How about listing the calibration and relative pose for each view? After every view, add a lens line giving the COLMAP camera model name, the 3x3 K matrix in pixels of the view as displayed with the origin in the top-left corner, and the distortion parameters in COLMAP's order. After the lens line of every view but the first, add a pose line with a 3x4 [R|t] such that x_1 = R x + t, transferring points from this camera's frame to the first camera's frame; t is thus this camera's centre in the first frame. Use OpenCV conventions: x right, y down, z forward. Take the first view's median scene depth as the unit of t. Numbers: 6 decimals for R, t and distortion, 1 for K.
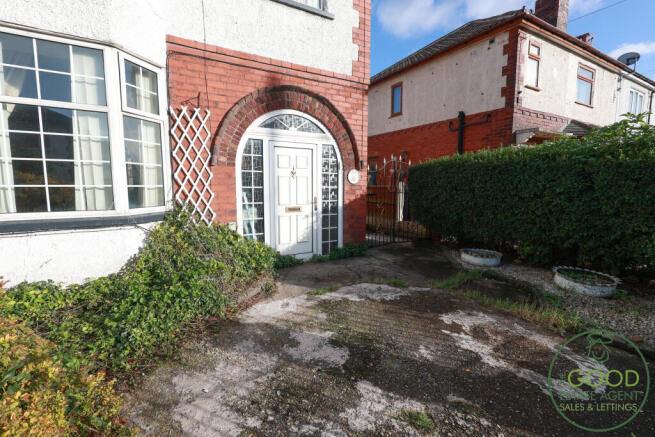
lens RADIAL K [[301.5, 0, 328.0], [0, 301.5, 215.3], [0, 0, 1]] dist [-0.003196, 0.000347]
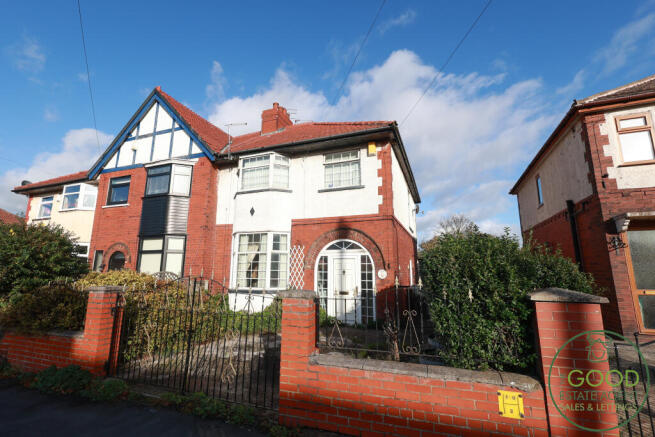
lens RADIAL K [[301.5, 0, 328.0], [0, 301.5, 215.3], [0, 0, 1]] dist [-0.003196, 0.000347]
pose [[0.621519, -0.152654, -0.768382, 1.215141], [-0.086827, 0.961365, -0.261225, 0.011093], [0.778573, 0.229072, 0.584252, -0.203075]]
